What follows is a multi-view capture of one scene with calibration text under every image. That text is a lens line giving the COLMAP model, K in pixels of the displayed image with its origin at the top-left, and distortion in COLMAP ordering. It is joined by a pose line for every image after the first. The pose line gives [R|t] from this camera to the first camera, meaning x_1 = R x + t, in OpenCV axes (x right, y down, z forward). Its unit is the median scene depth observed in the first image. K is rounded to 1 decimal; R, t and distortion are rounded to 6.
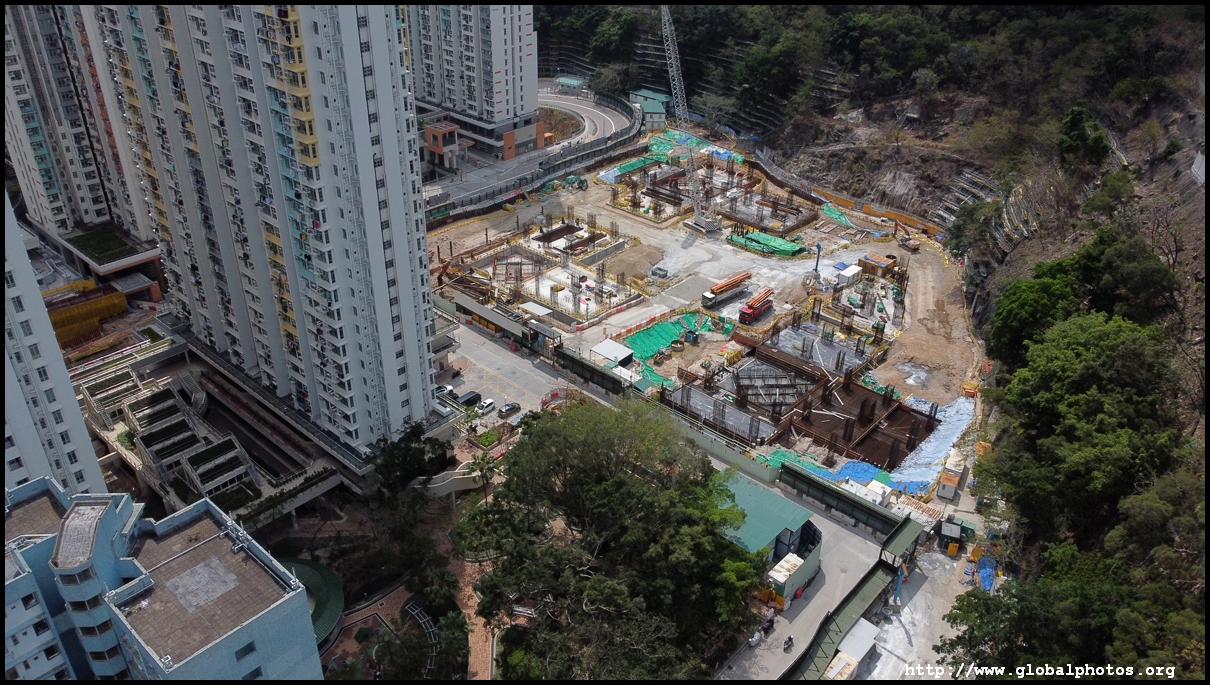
lens RADIAL K [[904.2, 0, 600.7], [0, 904.2, 343.1], [0, 0, 1]] dist [0.001770, -0.007477]
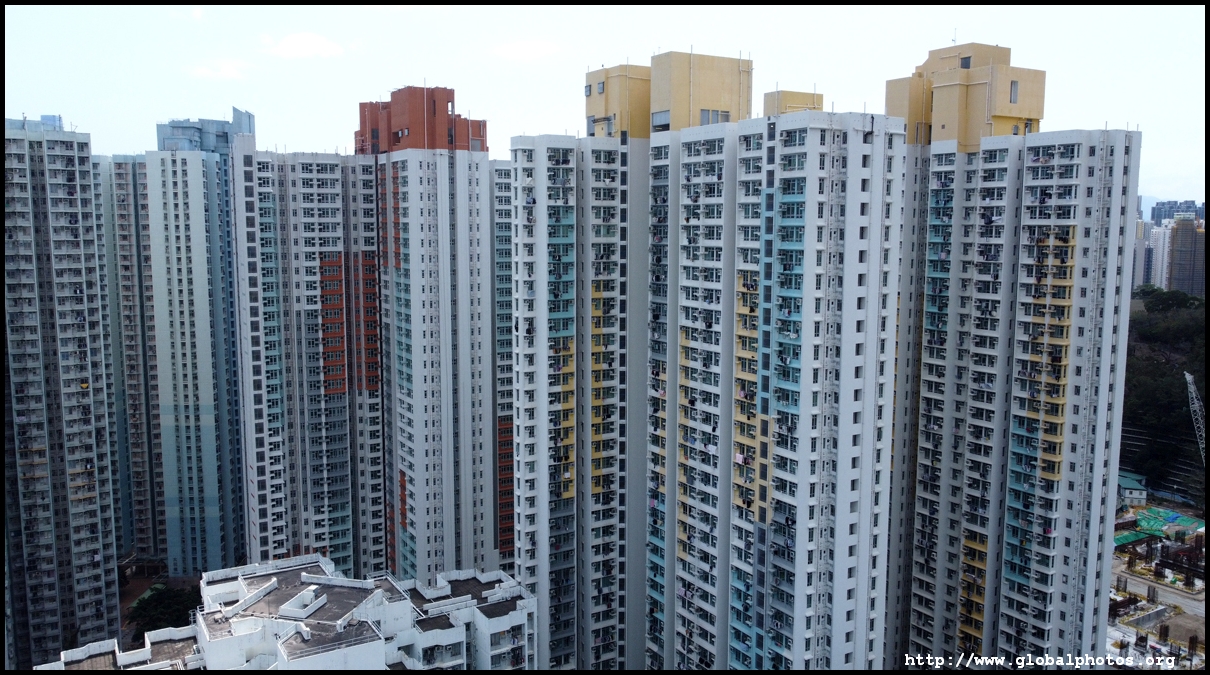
lens RADIAL K [[933.6, 0, 605.0], [0, 933.6, 337.5], [0, 0, 1]] dist [0.004910, -0.005412]
pose [[0.955857, 0.019783, -0.293167, -0.263084], [-0.138119, 0.910883, -0.388864, 0.096774], [0.259348, 0.412190, 0.873406, -0.154129]]
